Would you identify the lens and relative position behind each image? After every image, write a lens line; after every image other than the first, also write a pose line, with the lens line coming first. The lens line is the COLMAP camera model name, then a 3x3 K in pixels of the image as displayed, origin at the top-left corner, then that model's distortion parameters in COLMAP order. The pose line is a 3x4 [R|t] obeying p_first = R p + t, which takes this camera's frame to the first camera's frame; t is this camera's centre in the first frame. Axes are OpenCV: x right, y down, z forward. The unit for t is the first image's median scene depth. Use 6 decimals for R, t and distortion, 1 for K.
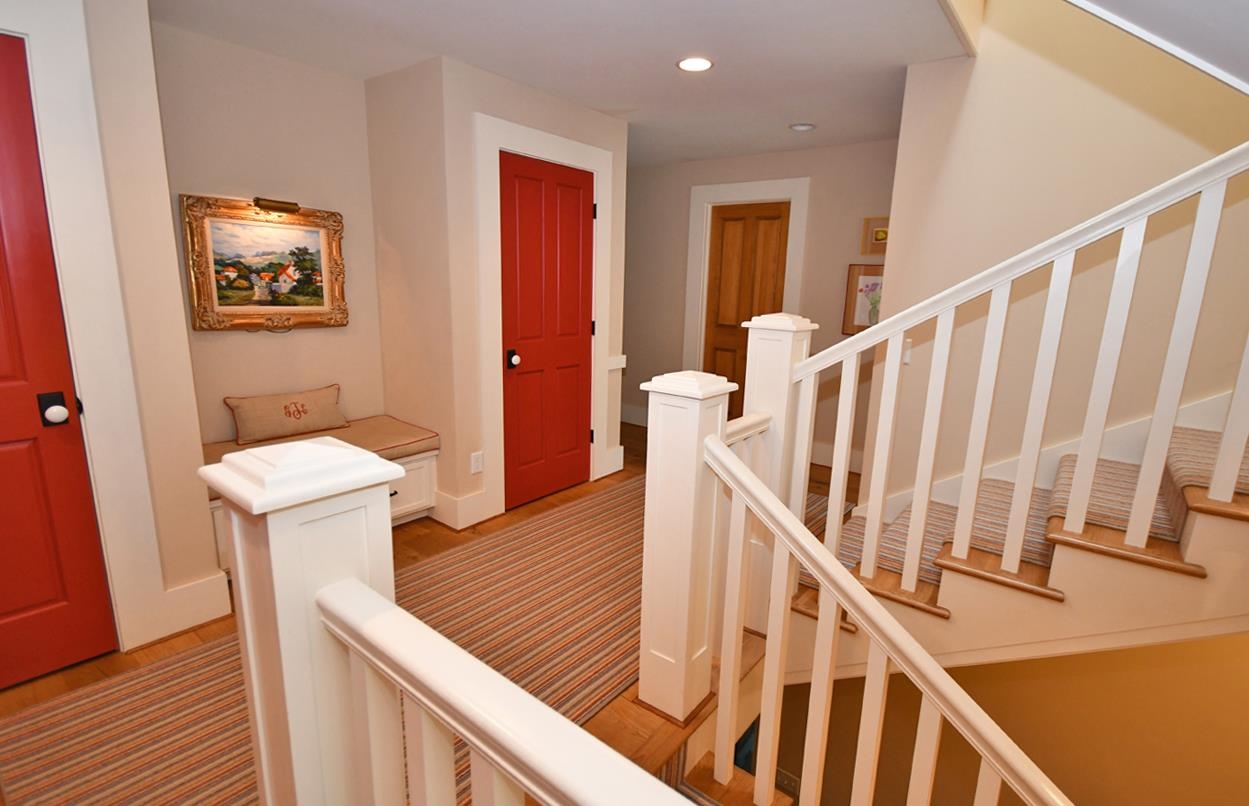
lens RADIAL K [[589.1, 0, 624.5], [0, 589.1, 403.0], [0, 0, 1]] dist [0.016422, -0.009193]
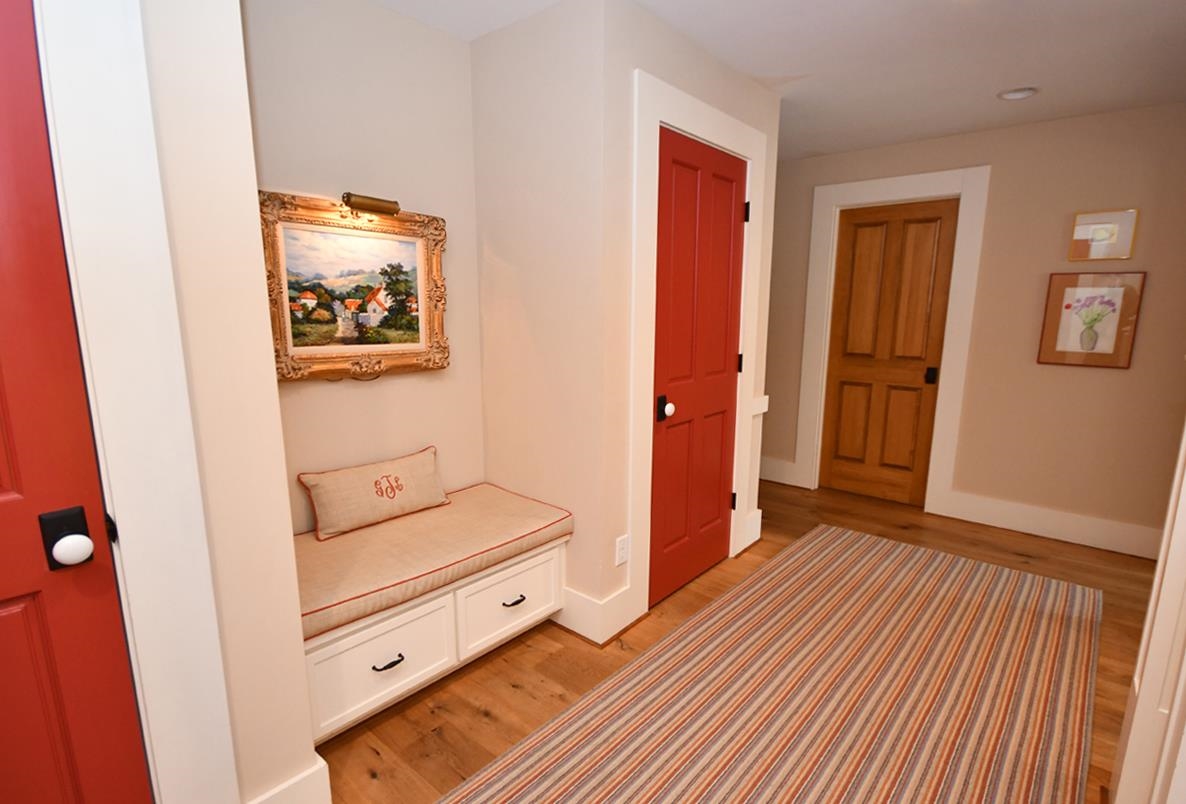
lens RADIAL K [[586.2, 0, 595.6], [0, 586.2, 418.0], [0, 0, 1]] dist [-0.000468, 0.000186]
pose [[0.999180, -0.018171, -0.036190, -0.274691], [0.017396, 0.999615, -0.021615, -0.052309], [0.036568, 0.020968, 0.999111, 0.287751]]
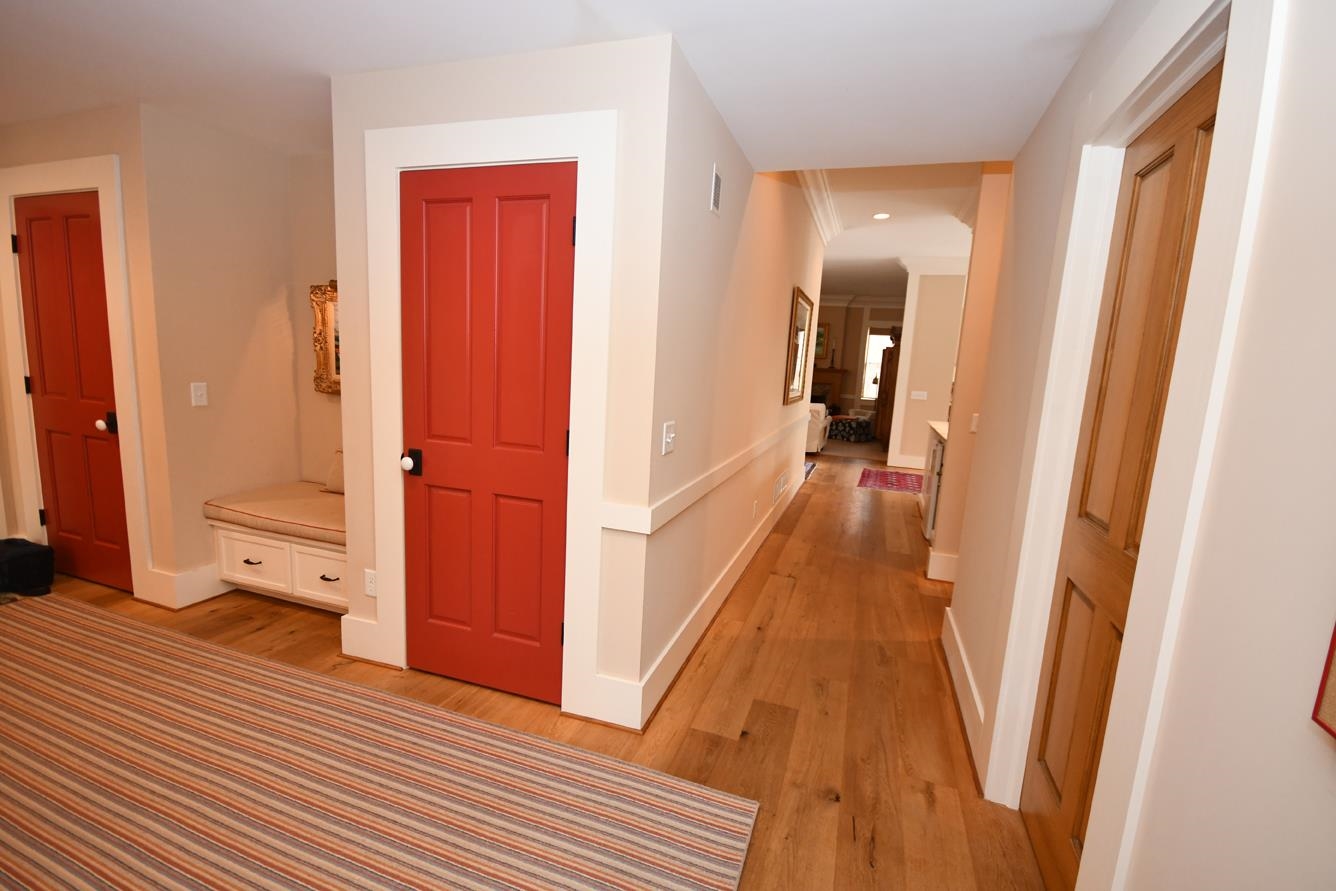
lens RADIAL K [[592.4, 0, 668.0], [0, 592.4, 445.5], [0, 0, 1]] dist [0.011622, -0.006788]
pose [[0.342710, 0.126835, -0.930840, 0.631501], [-0.236354, 0.970614, 0.045235, -0.216743], [0.909223, 0.204505, 0.362616, 1.122427]]
